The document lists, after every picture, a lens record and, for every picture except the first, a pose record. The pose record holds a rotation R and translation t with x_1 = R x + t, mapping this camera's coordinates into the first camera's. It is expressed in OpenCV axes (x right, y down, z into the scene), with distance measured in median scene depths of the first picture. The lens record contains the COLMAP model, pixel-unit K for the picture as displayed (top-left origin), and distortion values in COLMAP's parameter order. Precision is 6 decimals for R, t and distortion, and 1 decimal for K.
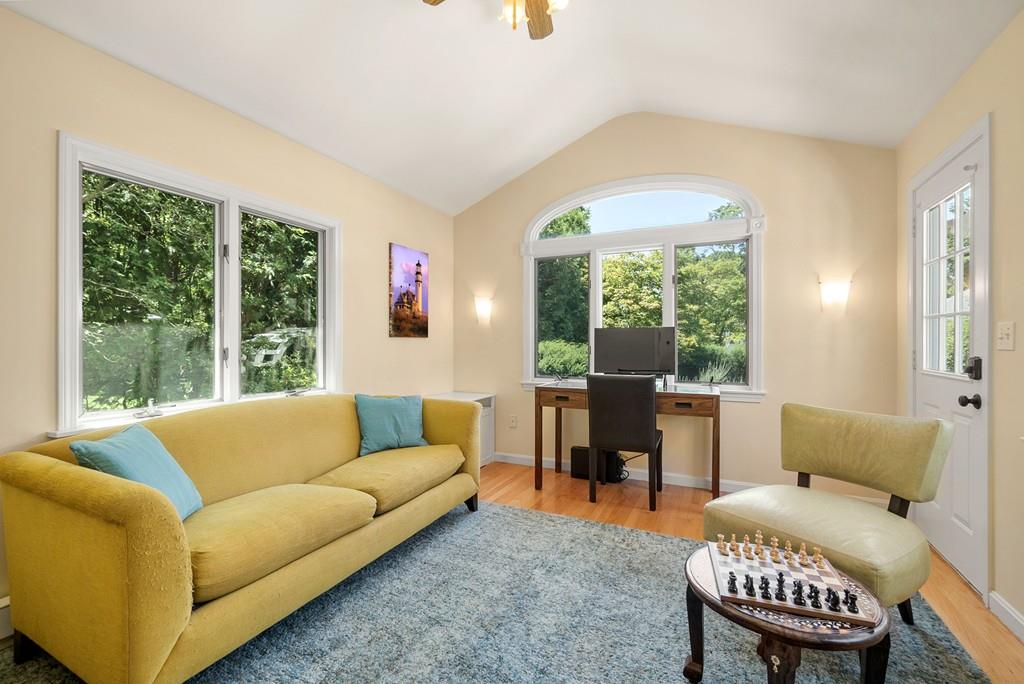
lens RADIAL K [[449.4, 0, 496.6], [0, 449.4, 342.1], [0, 0, 1]] dist [0.001240, 0.000425]
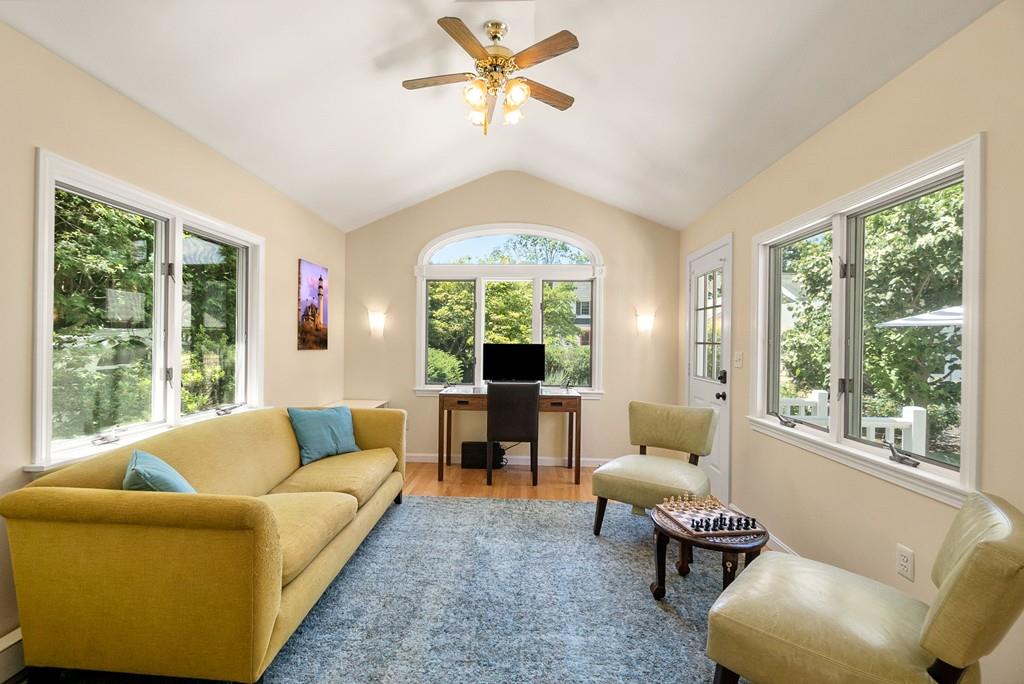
lens RADIAL K [[449.4, 0, 496.6], [0, 449.4, 342.1], [0, 0, 1]] dist [0.001240, 0.000425]
pose [[0.917627, 0.010351, 0.397308, -0.289232], [-0.012481, 0.999918, 0.002775, -0.047528], [-0.397247, -0.007505, 0.917681, -0.161083]]
